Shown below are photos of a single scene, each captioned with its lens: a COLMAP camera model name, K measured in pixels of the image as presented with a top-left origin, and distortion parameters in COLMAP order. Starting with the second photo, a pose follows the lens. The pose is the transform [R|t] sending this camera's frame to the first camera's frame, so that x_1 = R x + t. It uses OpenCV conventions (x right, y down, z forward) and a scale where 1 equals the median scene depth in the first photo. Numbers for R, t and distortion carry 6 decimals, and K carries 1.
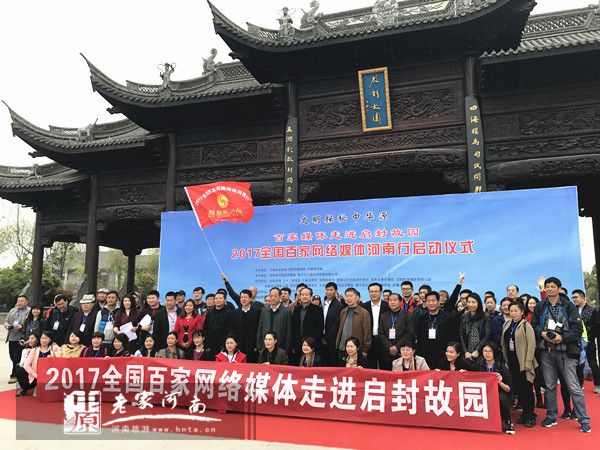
lens RADIAL K [[489.2, 0, 302.2], [0, 489.2, 227.5], [0, 0, 1]] dist [0.048007, -0.052786]
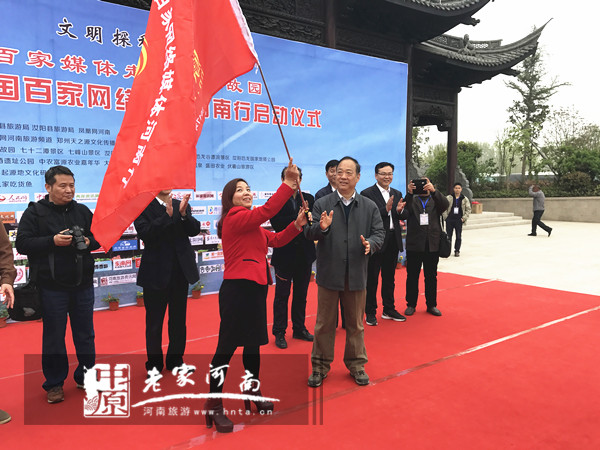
lens RADIAL K [[489.2, 0, 300.9], [0, 489.2, 223.3], [0, 0, 1]] dist [0.048007, -0.052786]
pose [[0.588081, -0.059247, 0.806629, -0.183196], [-0.102877, 0.983733, 0.147258, 0.054258], [-0.802233, -0.169584, 0.572420, 0.335715]]
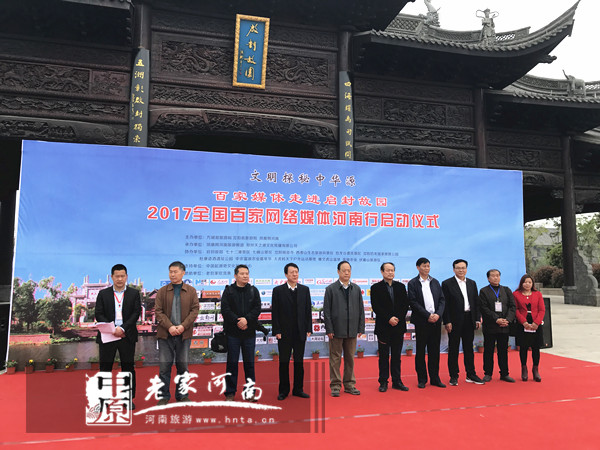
lens RADIAL K [[489.2, 0, 302.7], [0, 489.2, 221.3], [0, 0, 1]] dist [0.048007, -0.052786]
pose [[0.843874, 0.060521, 0.533116, -0.237068], [-0.076792, 0.997012, 0.008371, 0.030680], [-0.531017, -0.048003, 0.846000, 0.195953]]
